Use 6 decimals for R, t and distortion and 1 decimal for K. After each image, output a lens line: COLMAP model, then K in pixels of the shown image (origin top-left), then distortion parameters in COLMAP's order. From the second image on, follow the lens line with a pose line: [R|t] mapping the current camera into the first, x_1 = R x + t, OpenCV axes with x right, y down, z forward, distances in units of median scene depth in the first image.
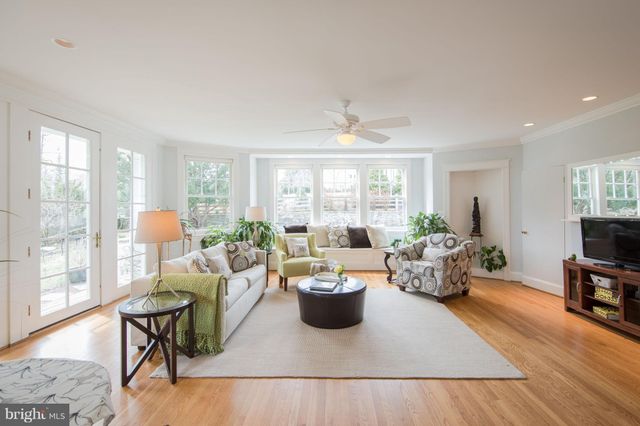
lens RADIAL K [[284.2, 0, 322.4], [0, 284.2, 202.7], [0, 0, 1]] dist [0.001262, 0.000037]
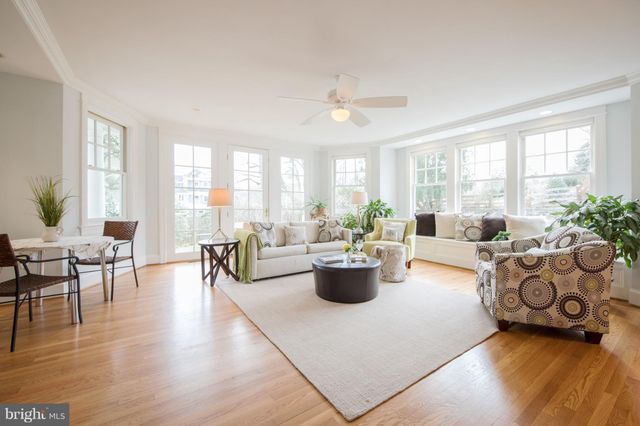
lens RADIAL K [[259.4, 0, 320.3], [0, 259.4, 205.2], [0, 0, 1]] dist [0.000977, 0.000039]
pose [[0.585623, 0.005795, -0.810563, 0.592491], [0.005179, 0.999927, 0.010891, 0.062378], [0.810567, -0.010575, 0.585551, 0.311754]]
